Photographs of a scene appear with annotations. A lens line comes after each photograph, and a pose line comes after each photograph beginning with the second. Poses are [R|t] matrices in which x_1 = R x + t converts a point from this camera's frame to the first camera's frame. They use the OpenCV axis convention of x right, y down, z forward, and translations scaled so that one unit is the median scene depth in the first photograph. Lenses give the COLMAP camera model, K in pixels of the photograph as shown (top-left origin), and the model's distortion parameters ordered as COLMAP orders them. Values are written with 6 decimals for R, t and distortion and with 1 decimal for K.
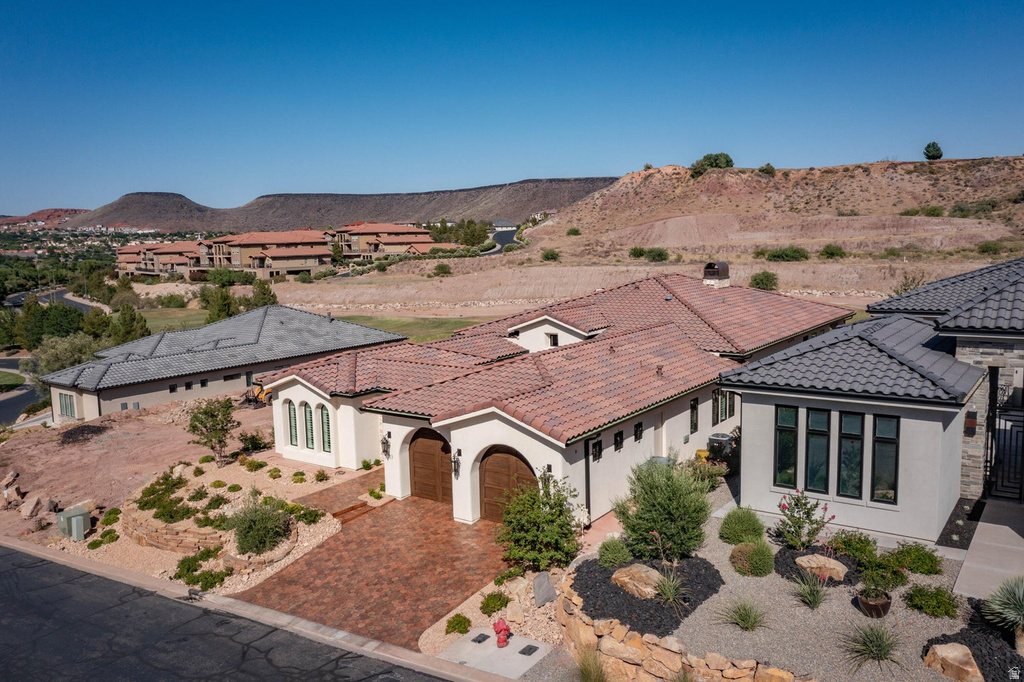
lens RADIAL K [[808.4, 0, 512.0], [0, 808.4, 341.0], [0, 0, 1]] dist [-0.021497, 0.006274]
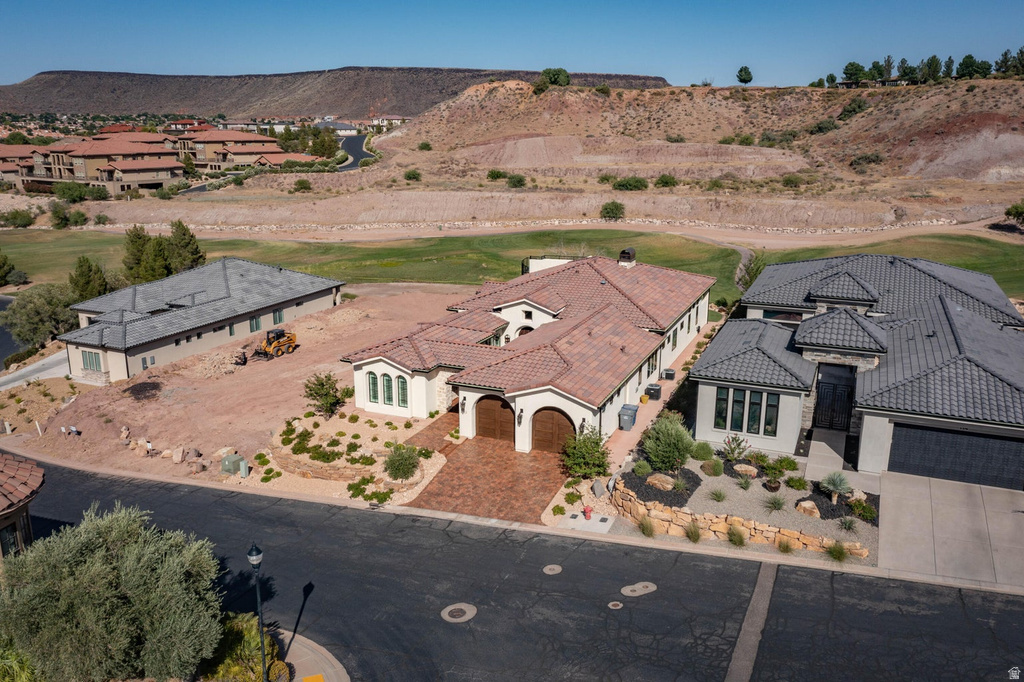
lens RADIAL K [[808.4, 0, 512.0], [0, 808.4, 341.0], [0, 0, 1]] dist [-0.021497, 0.006274]
pose [[0.976139, -0.029383, 0.215148, -0.274382], [0.000881, 0.991330, 0.131390, -0.138311], [-0.217143, -0.128066, 0.967703, -0.360167]]
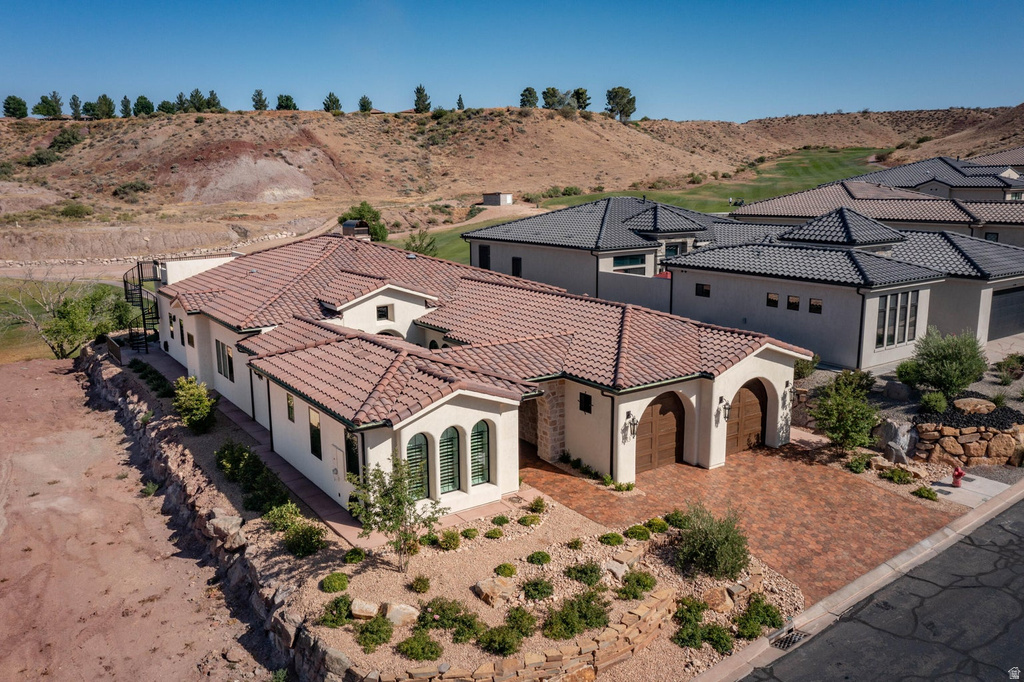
lens RADIAL K [[800.2, 0, 529.5], [0, 800.2, 341.8], [0, 0, 1]] dist [-0.001804, 0.002745]
pose [[0.322906, -0.165401, 0.931866, -0.683846], [0.122063, 0.983665, 0.132299, -0.062650], [-0.938527, 0.071027, 0.337821, 0.554929]]
